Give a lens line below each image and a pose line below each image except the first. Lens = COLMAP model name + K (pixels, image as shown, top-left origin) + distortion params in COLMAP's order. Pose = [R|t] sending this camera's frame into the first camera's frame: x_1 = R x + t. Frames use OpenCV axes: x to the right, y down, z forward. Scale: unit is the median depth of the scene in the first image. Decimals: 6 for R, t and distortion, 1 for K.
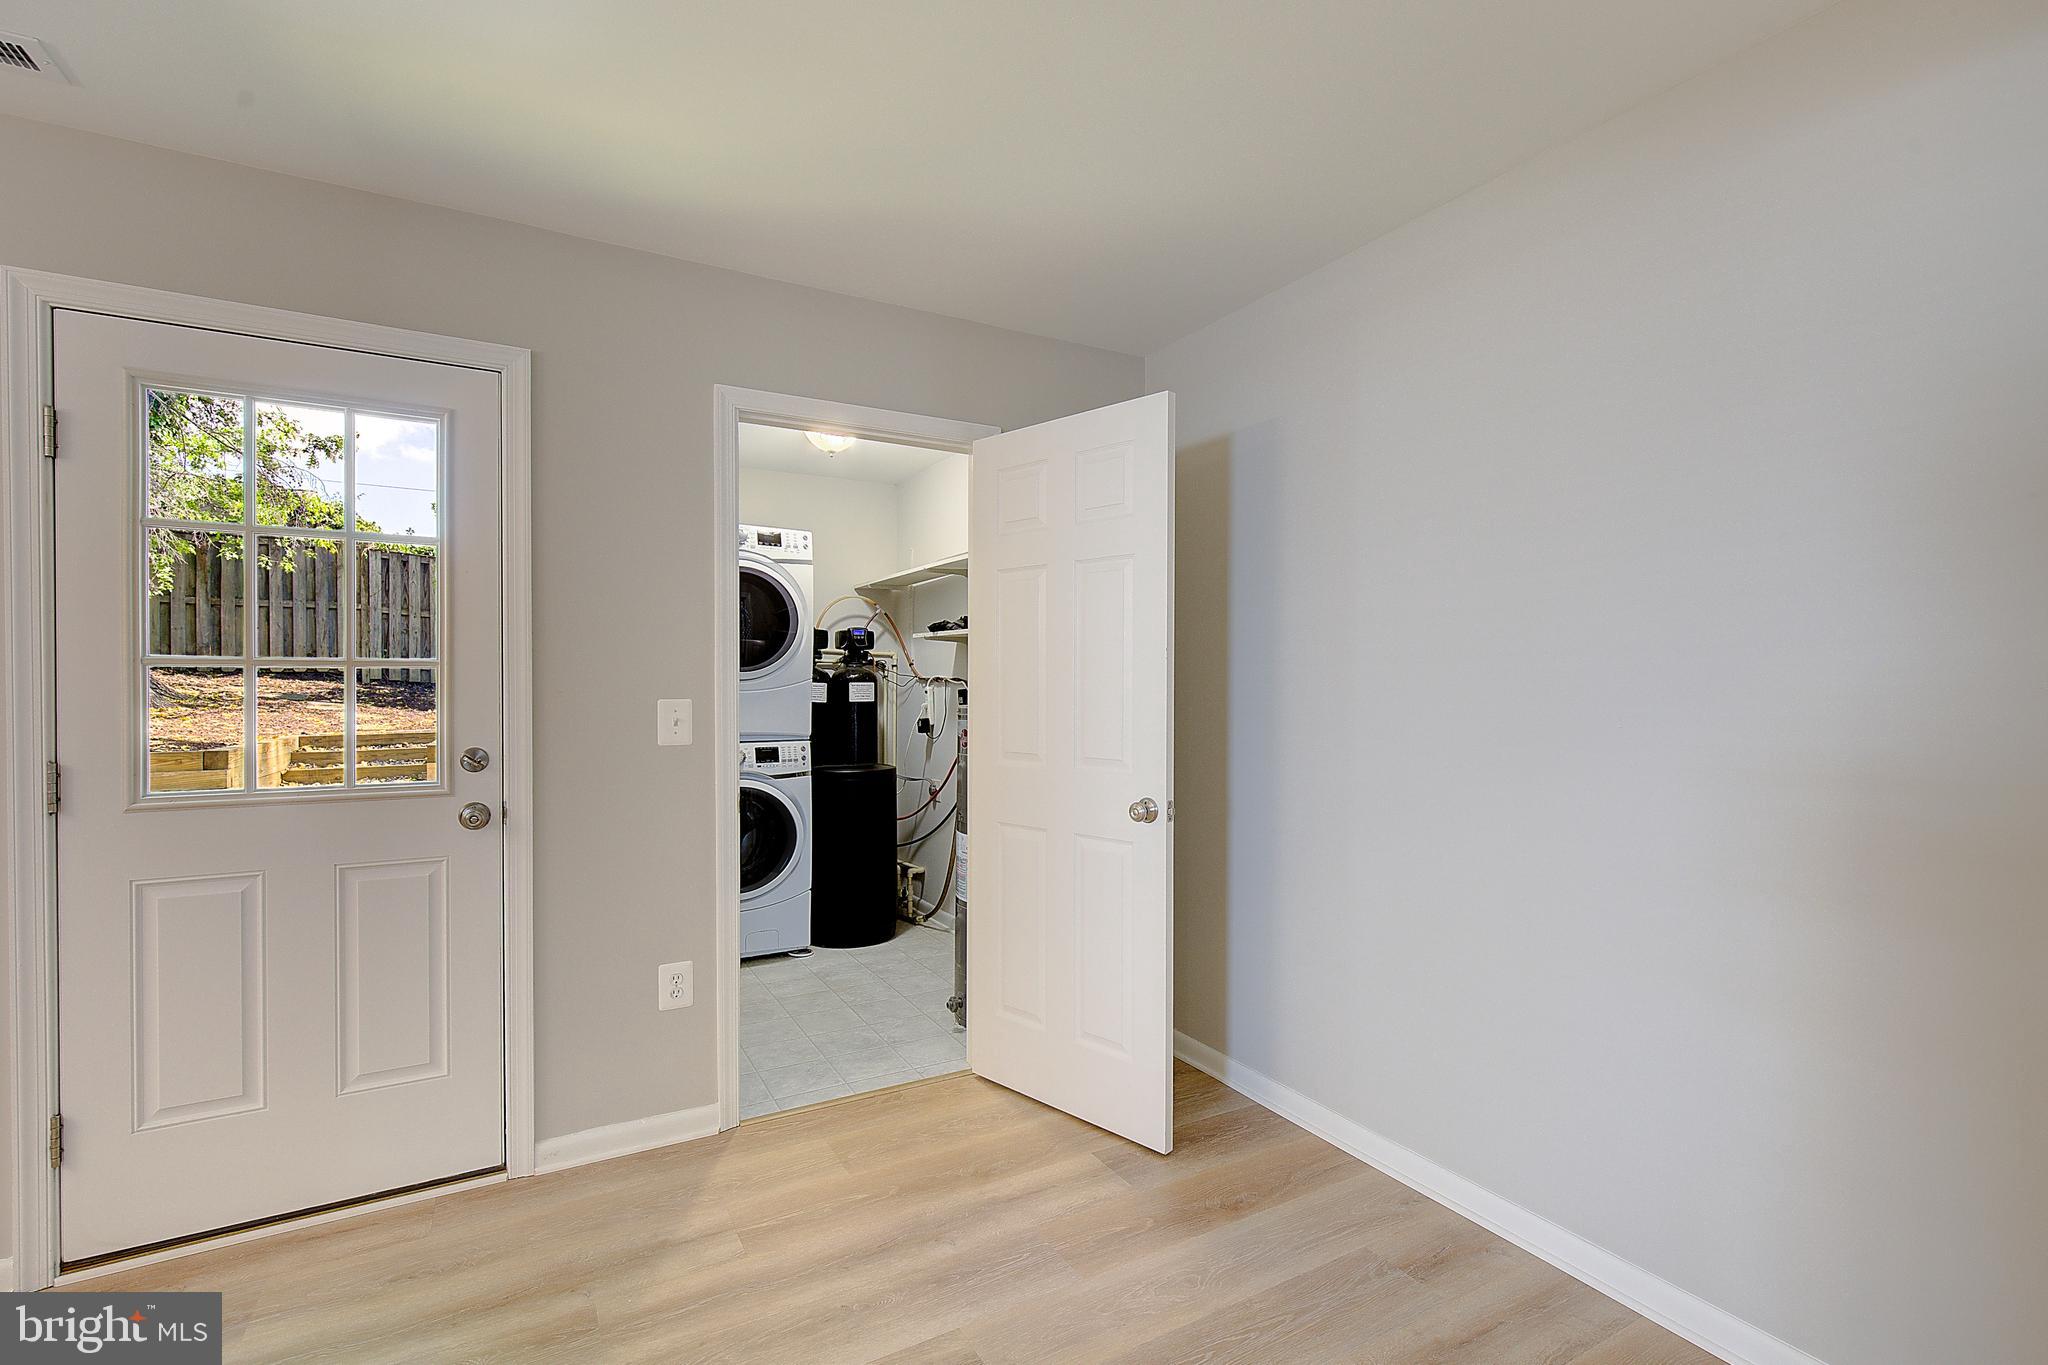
lens RADIAL K [[922.4, 0, 1046.5], [0, 922.4, 678.0], [0, 0, 1]] dist [-0.001177, 0.000270]
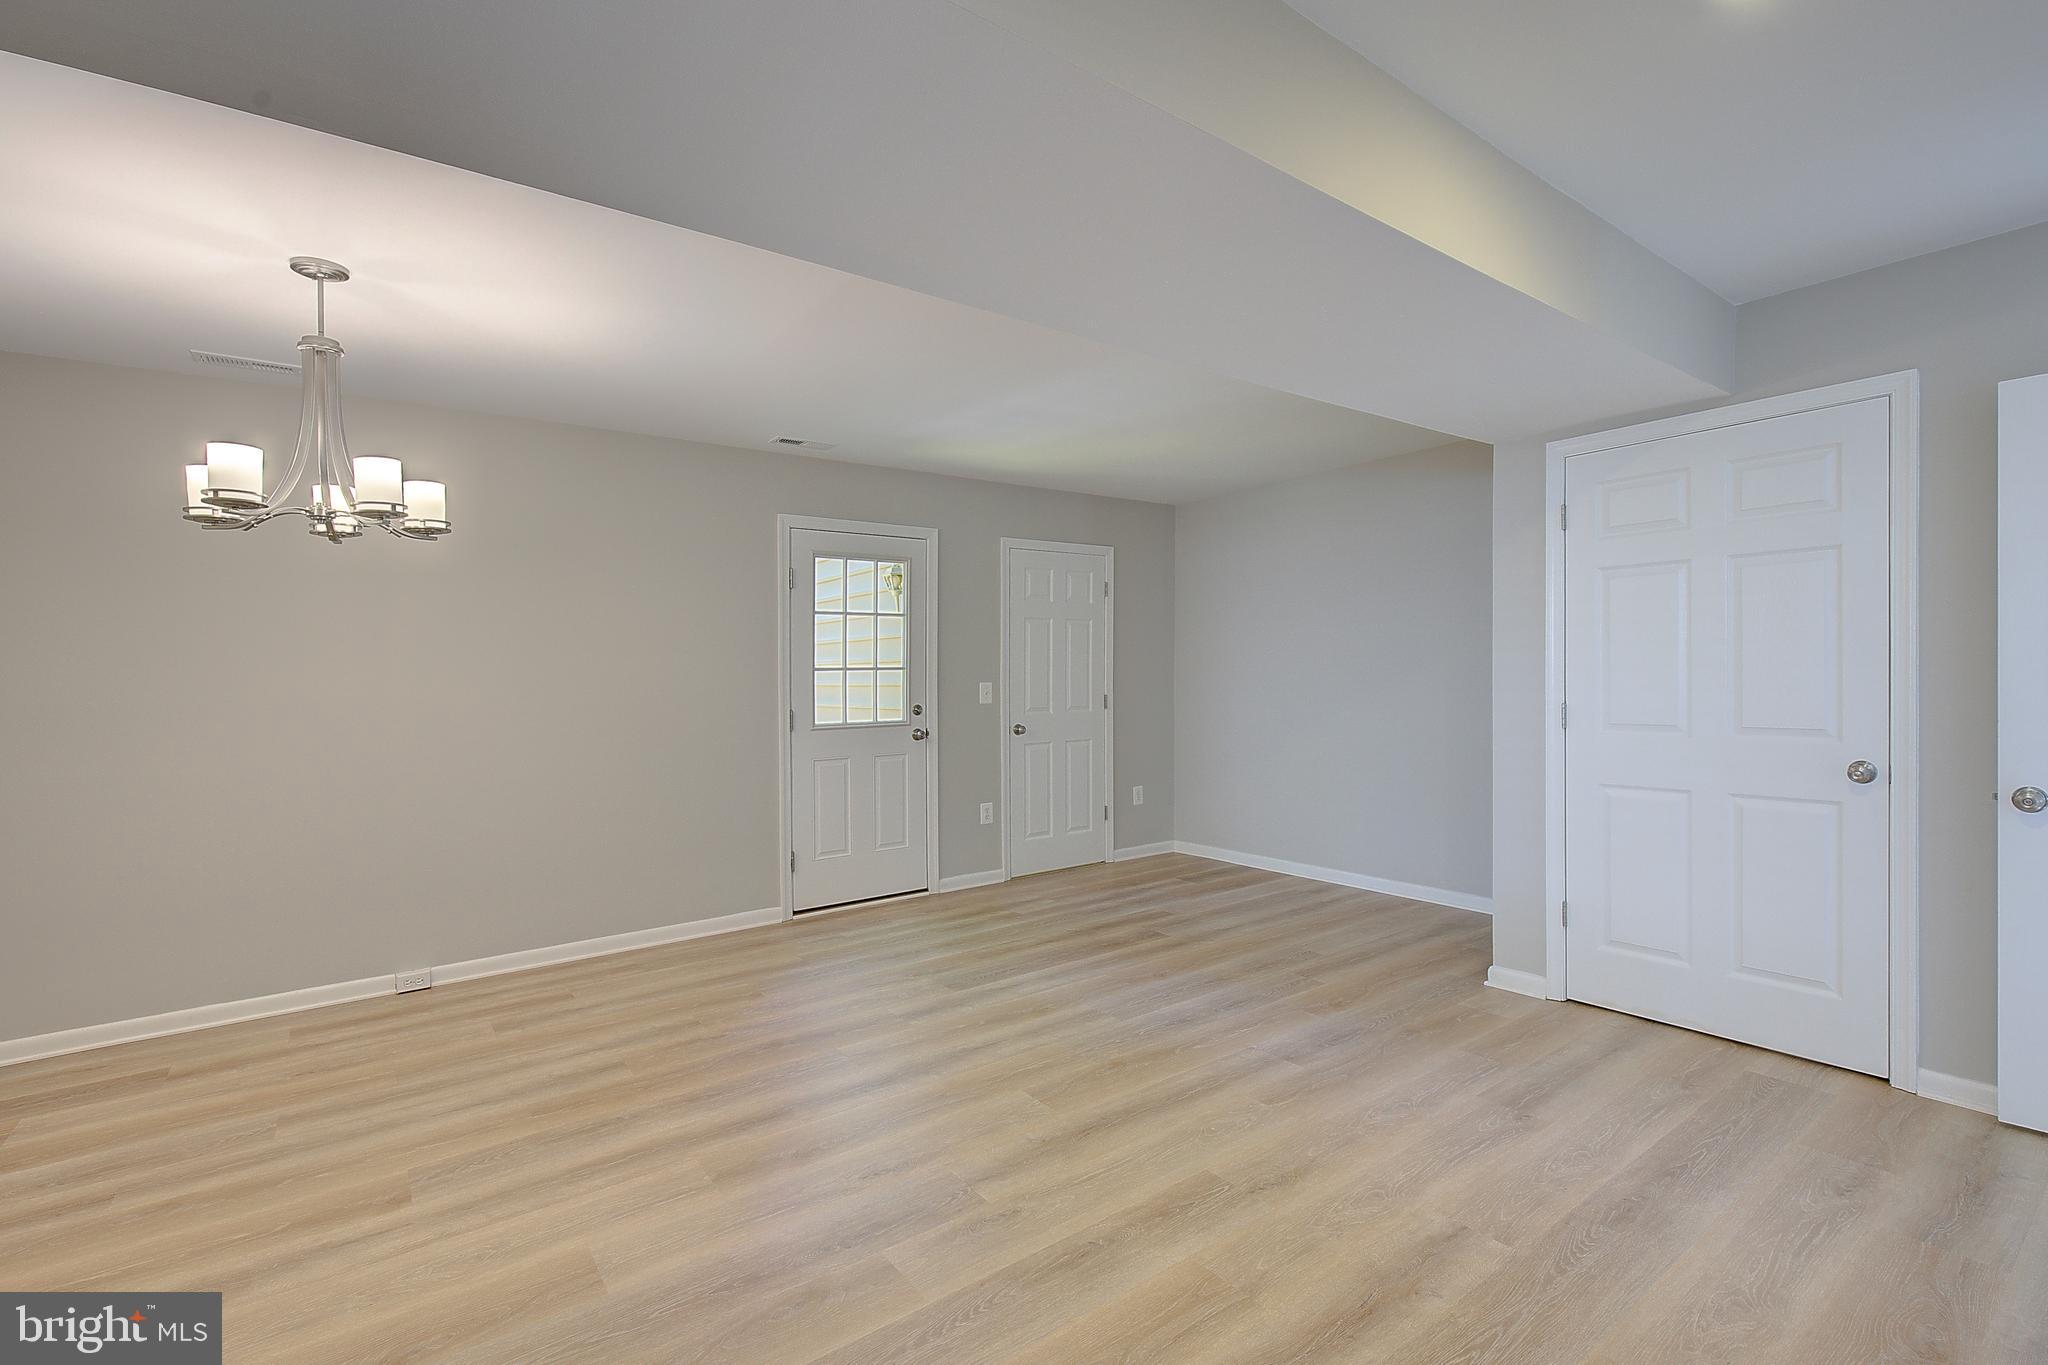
lens RADIAL K [[943.6, 0, 1061.1], [0, 943.6, 671.7], [0, 0, 1]] dist [0.000636, 0.000014]
pose [[0.989475, -0.013358, 0.144085, -0.599001], [0.013256, 0.999911, 0.001662, -0.004518], [-0.144094, 0.000265, 0.989564, -1.360418]]
